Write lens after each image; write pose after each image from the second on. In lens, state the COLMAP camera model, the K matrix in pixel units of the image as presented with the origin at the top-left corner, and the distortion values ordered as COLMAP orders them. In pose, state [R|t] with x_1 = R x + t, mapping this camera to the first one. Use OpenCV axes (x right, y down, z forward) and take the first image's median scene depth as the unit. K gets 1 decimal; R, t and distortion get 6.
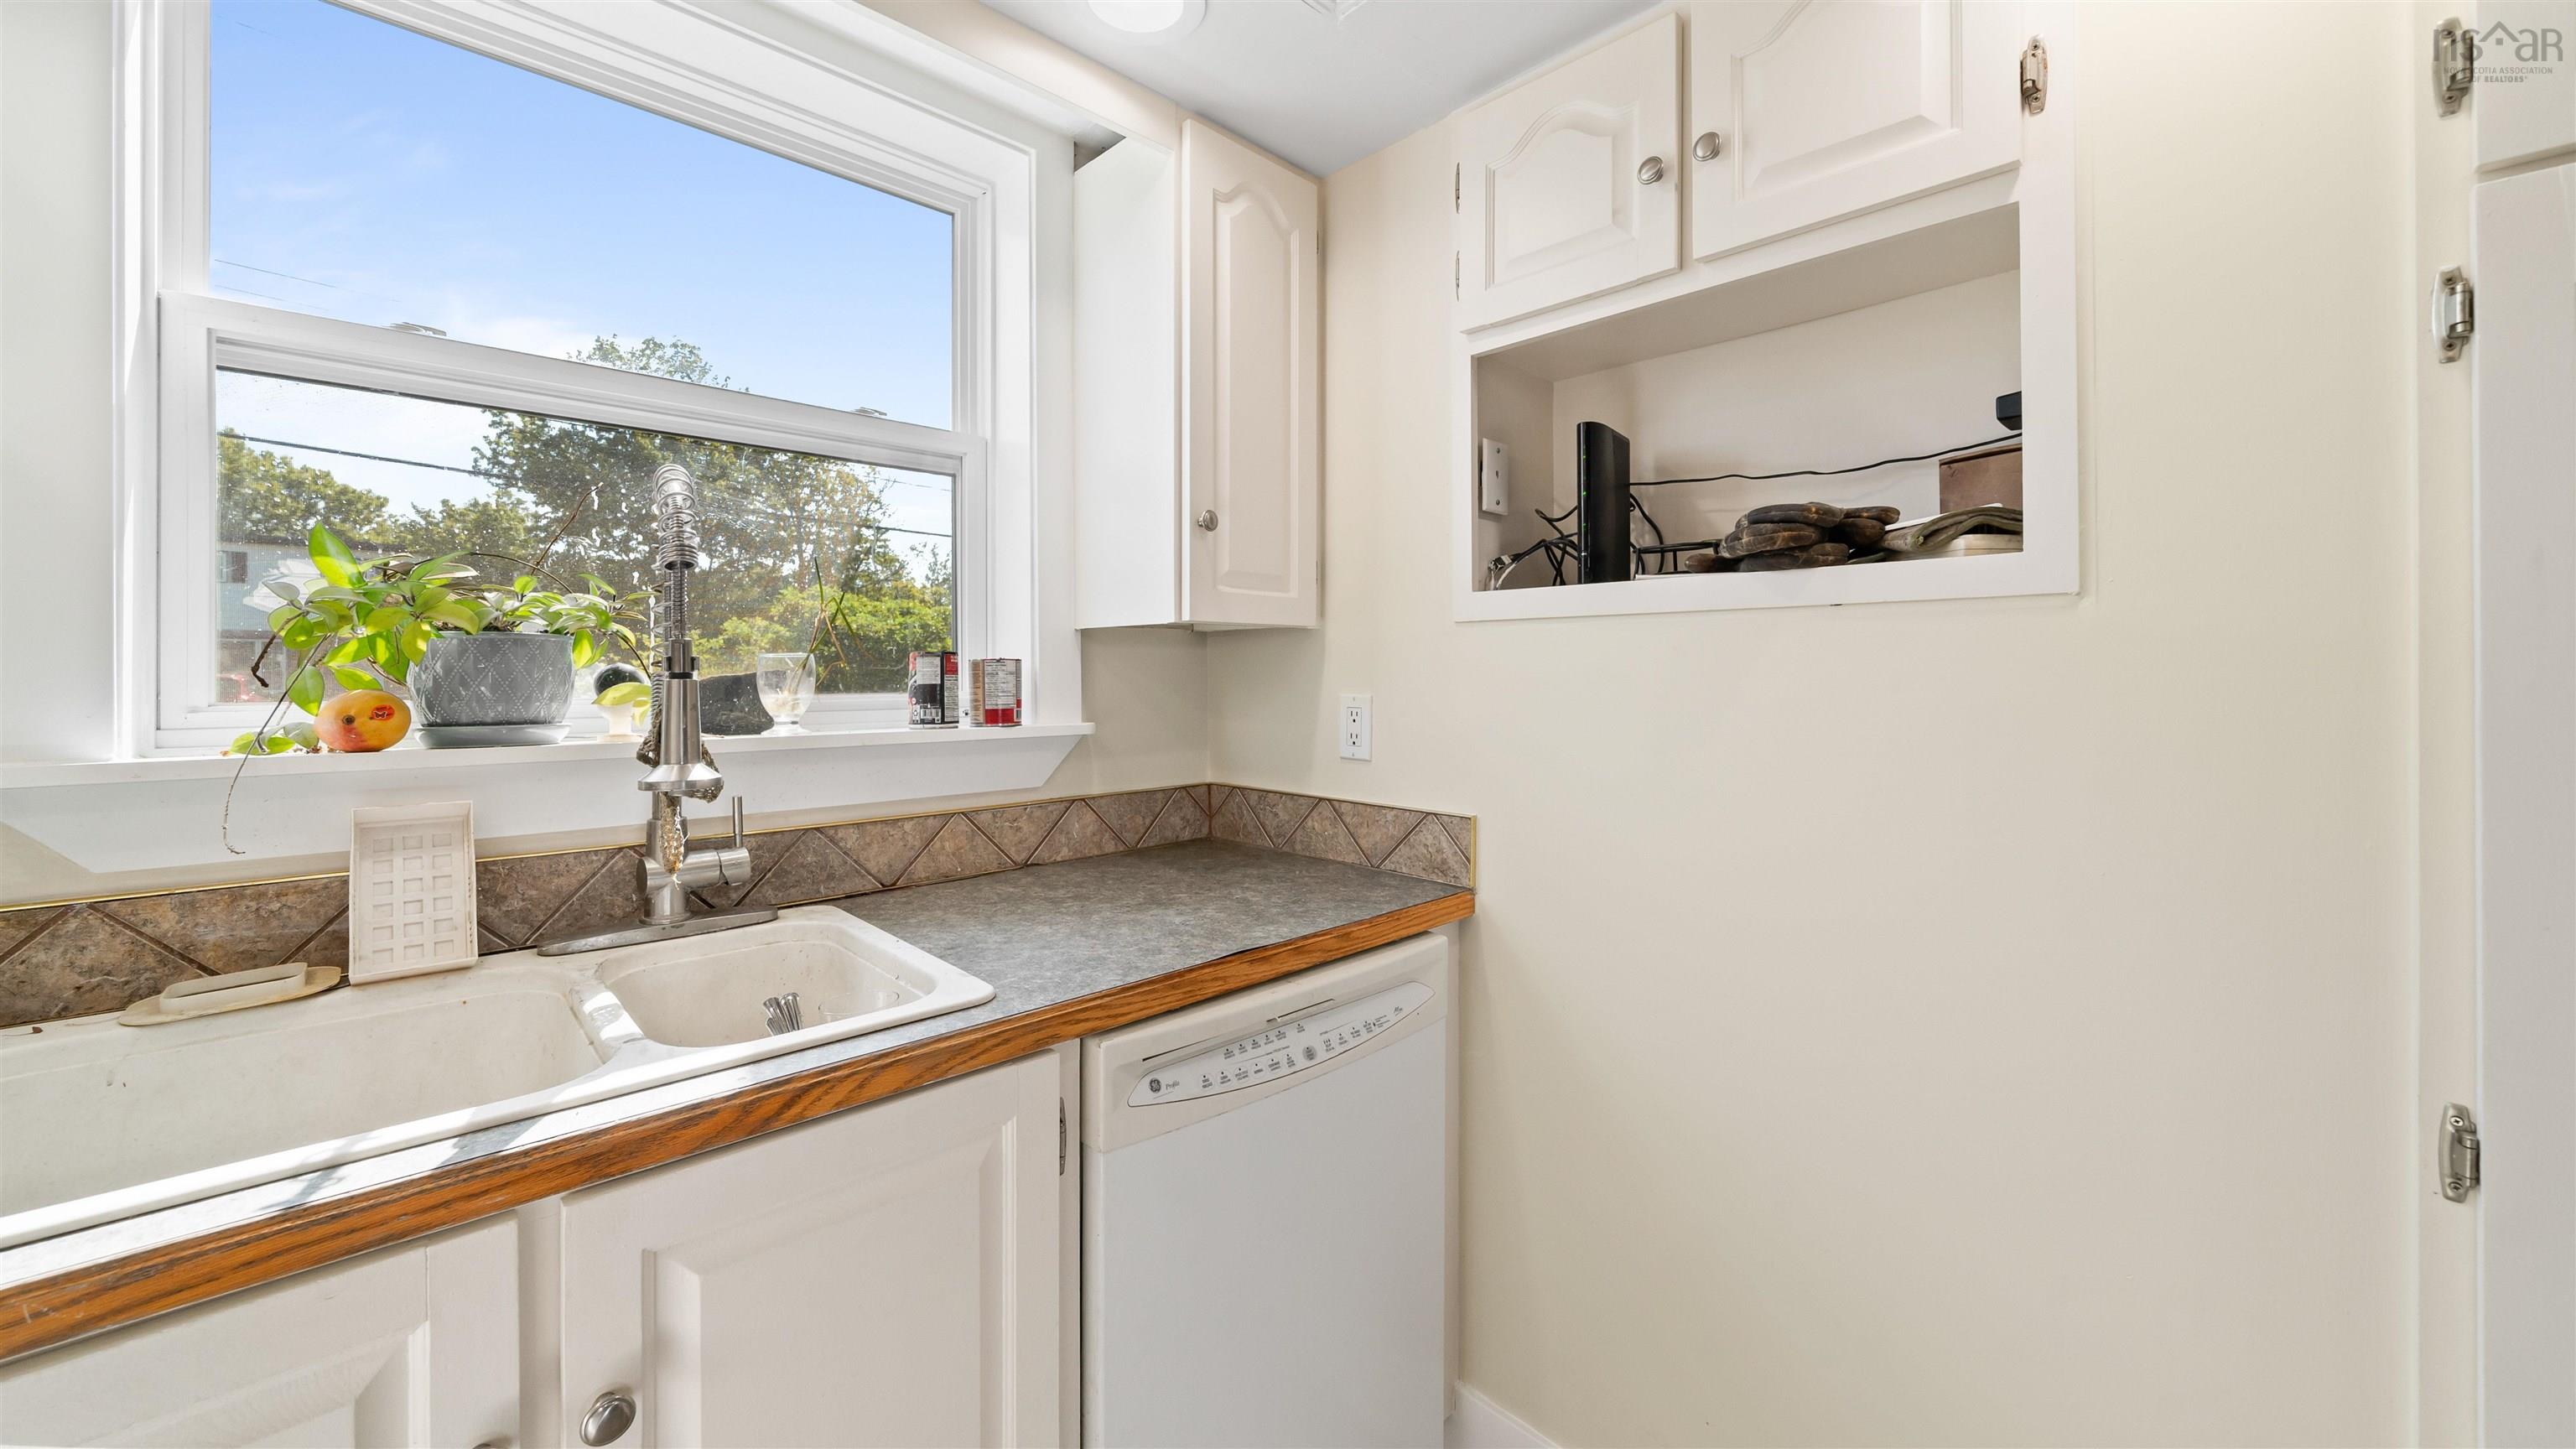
lens RADIAL K [[943.4, 0, 1254.8], [0, 943.4, 676.1], [0, 0, 1]] dist [-0.007560, 0.000088]
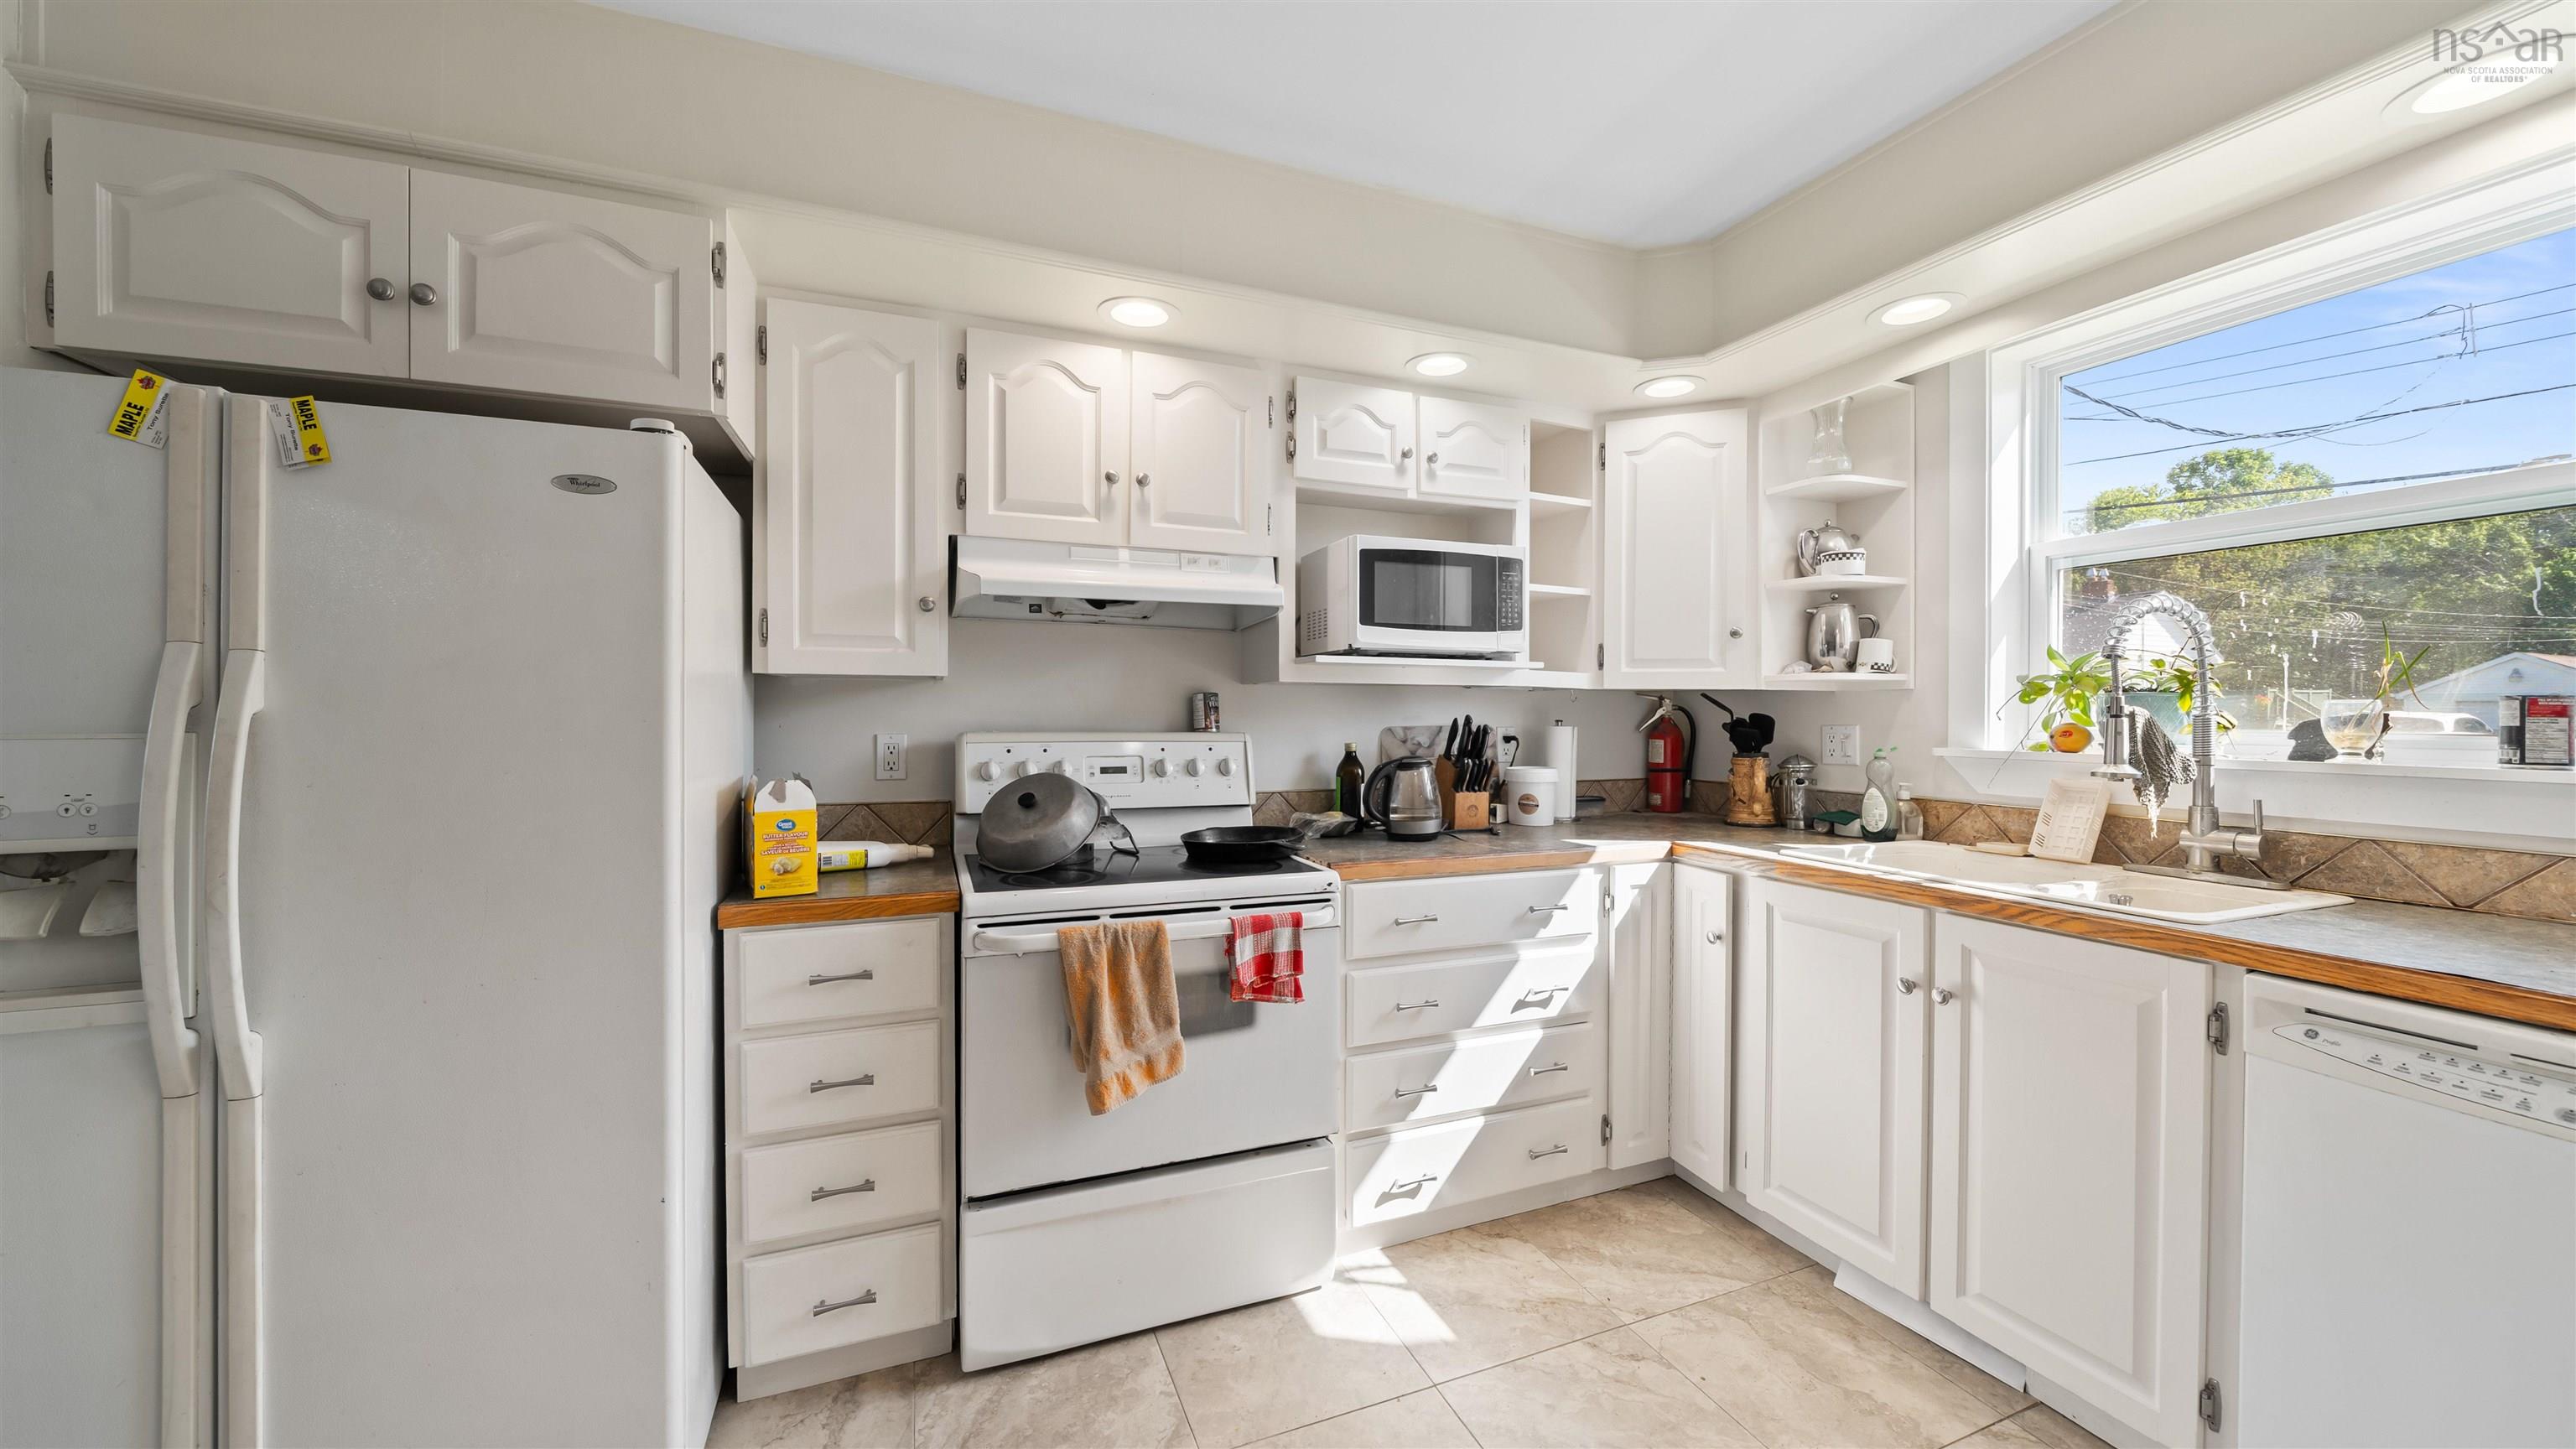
lens RADIAL K [[949.8, 0, 1286.2], [0, 949.8, 714.4], [0, 0, 1]] dist [-0.000097, -0.000018]
pose [[-0.364008, 0.001515, -0.931395, 1.245450], [-0.003747, 0.999988, 0.003091, -0.003036], [0.931388, 0.004615, -0.363998, 0.121851]]
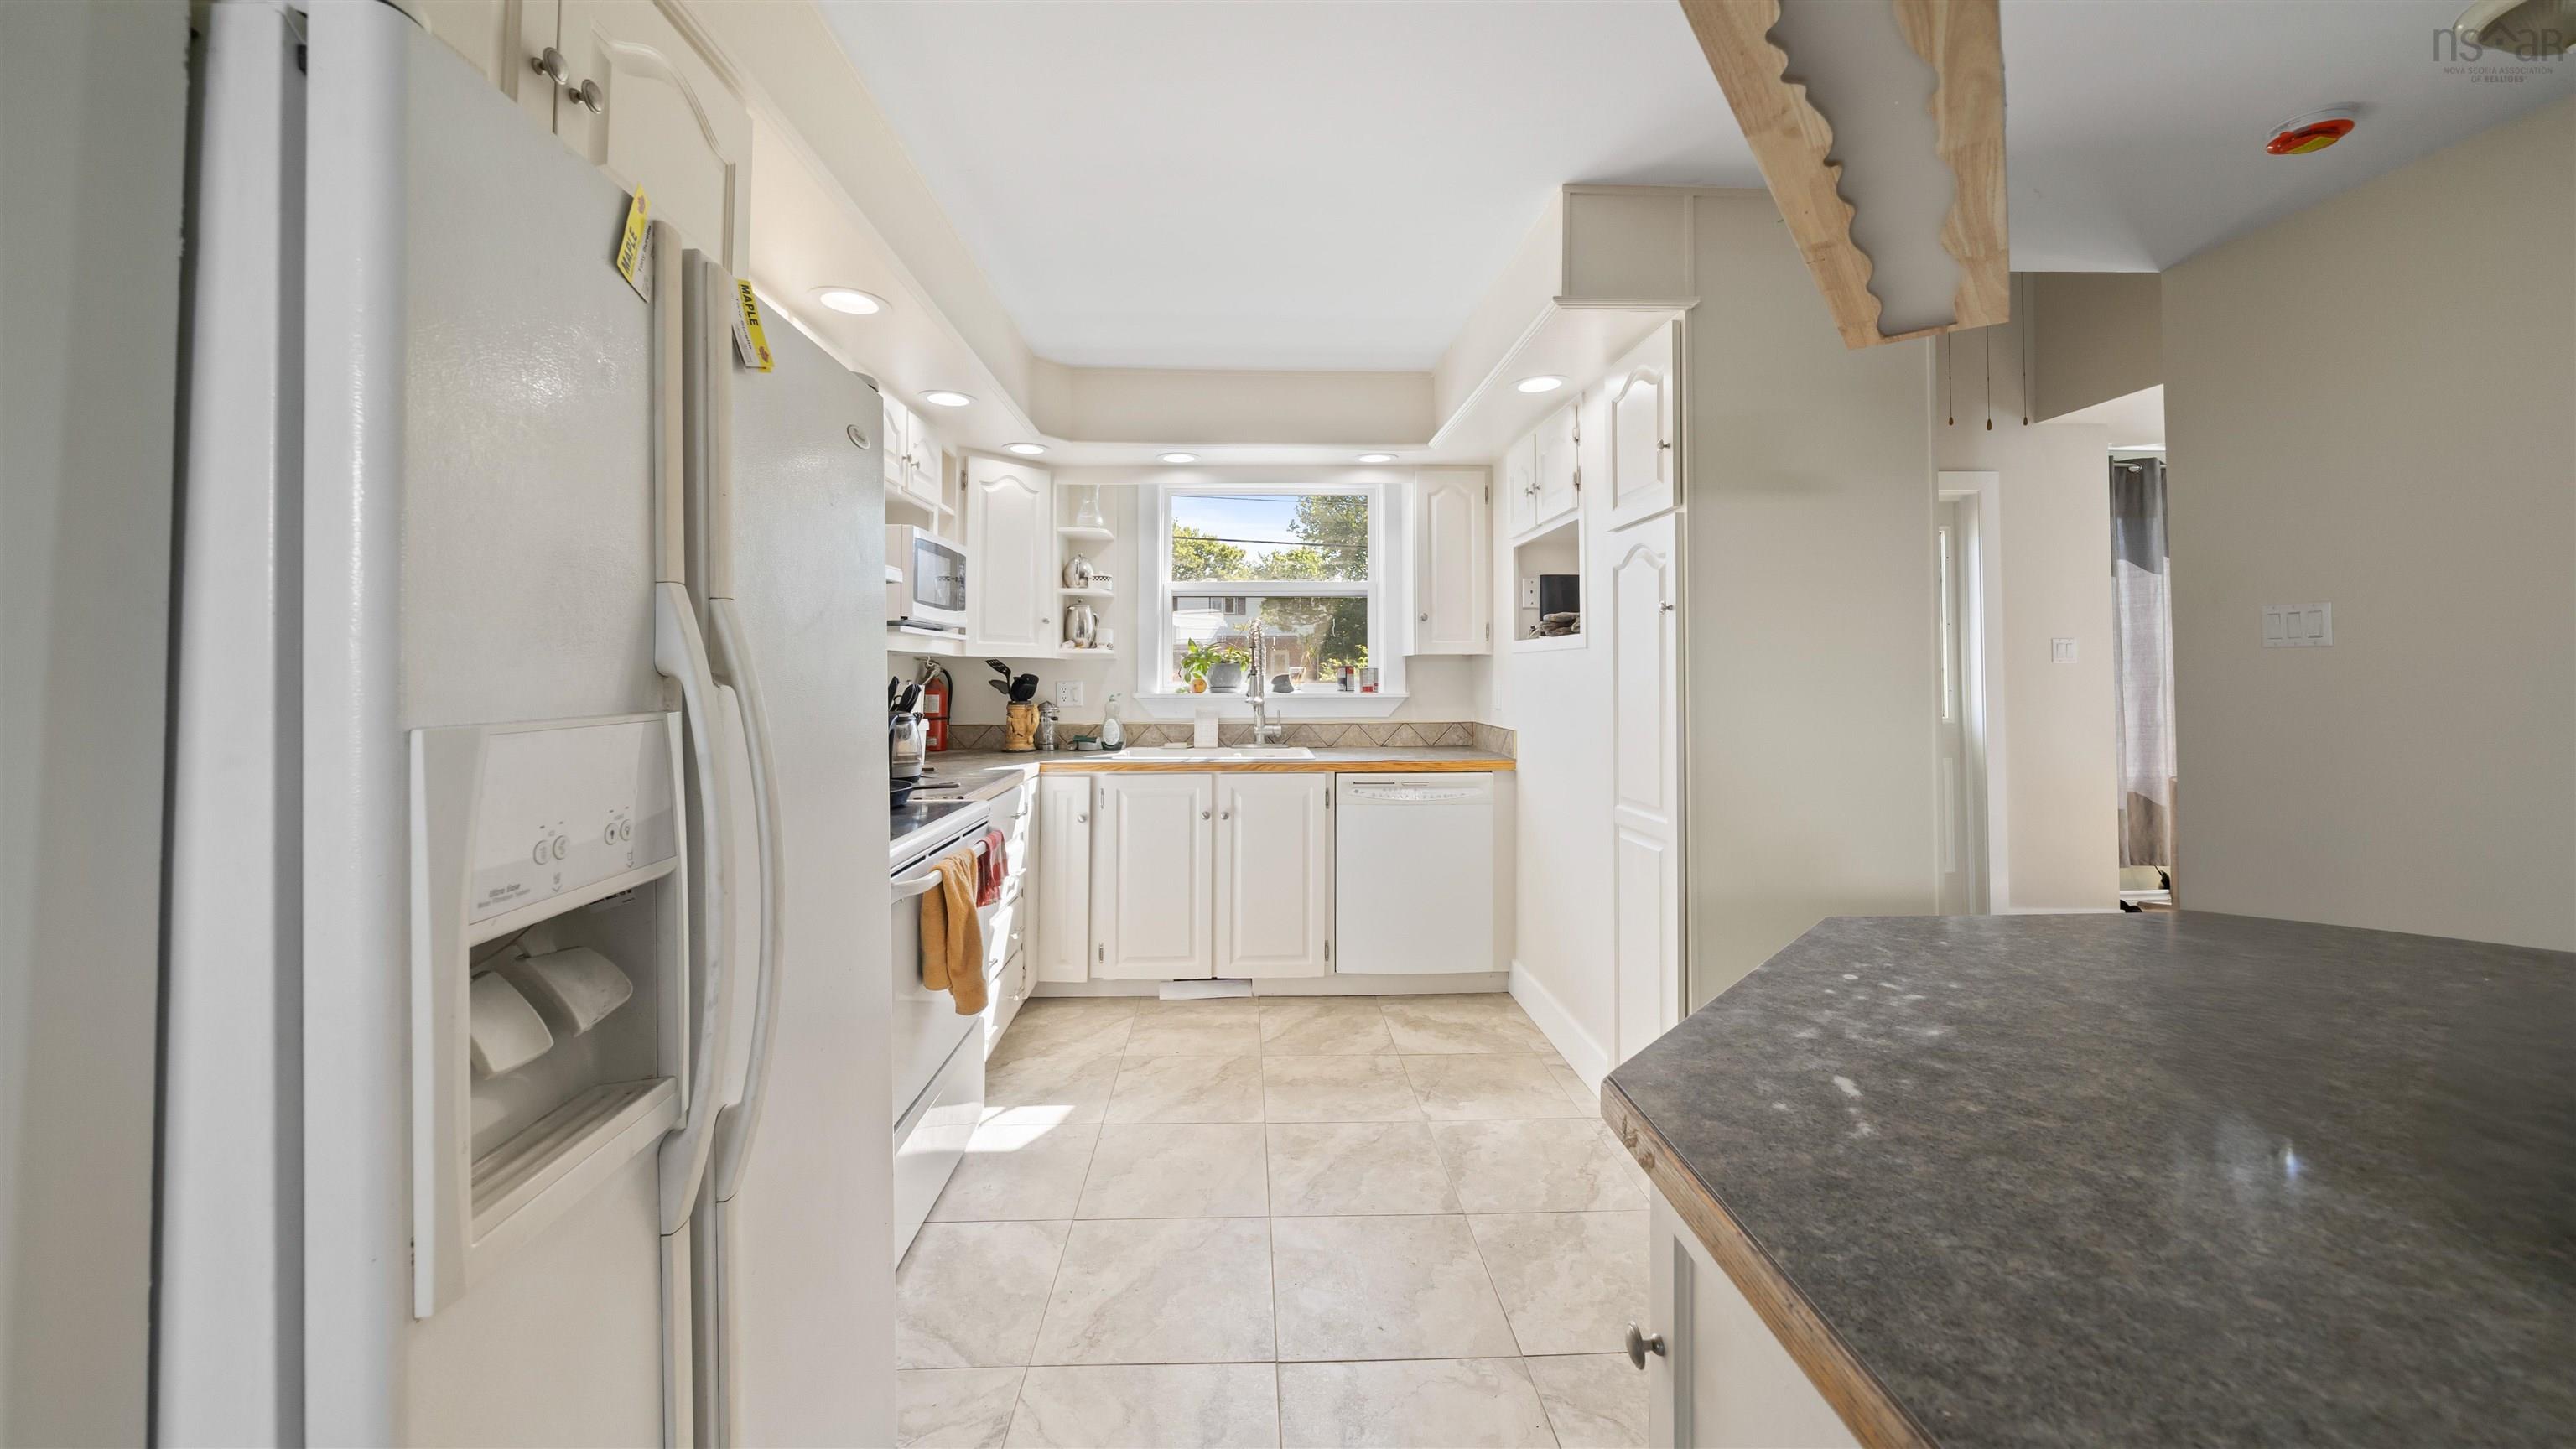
lens RADIAL K [[954.2, 0, 1291.6], [0, 954.2, 638.3], [0, 0, 1]] dist [0.000282, 0.000012]
pose [[0.762768, -0.024225, -0.646218, 1.550893], [0.000446, 0.999318, -0.036935, -0.003333], [0.646672, 0.027885, 0.762259, -1.443806]]
